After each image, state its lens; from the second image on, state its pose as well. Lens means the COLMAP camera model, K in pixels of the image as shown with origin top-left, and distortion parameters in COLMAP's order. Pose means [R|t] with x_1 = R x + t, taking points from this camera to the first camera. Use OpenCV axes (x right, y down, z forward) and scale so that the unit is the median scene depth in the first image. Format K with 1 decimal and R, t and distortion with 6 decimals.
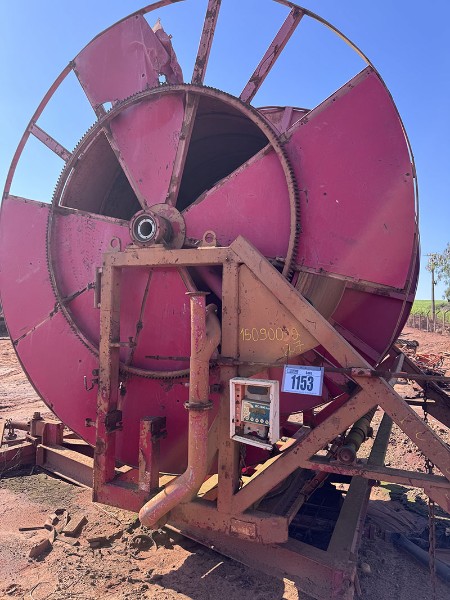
lens RADIAL K [[422.0, 0, 225.0], [0, 422.0, 300.0], [0, 0, 1]] dist [0.002213, -0.001229]
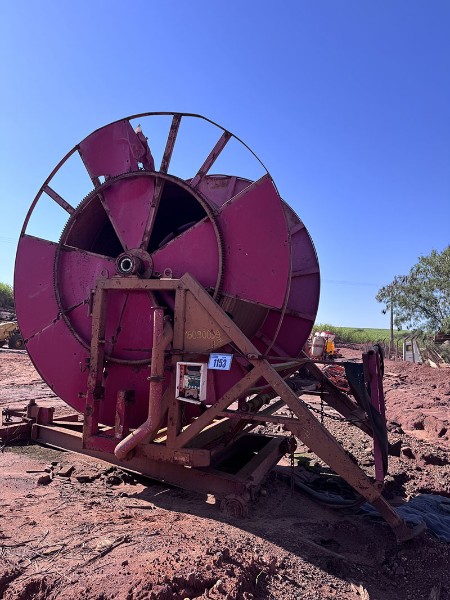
lens RADIAL K [[424.8, 0, 225.8], [0, 424.8, 310.3], [0, 0, 1]] dist [0.071854, -0.129847]
pose [[0.997327, 0.031775, 0.065804, 0.070923], [-0.029353, 0.998867, -0.037455, 0.039985], [-0.066920, 0.035424, 0.997129, -0.529965]]
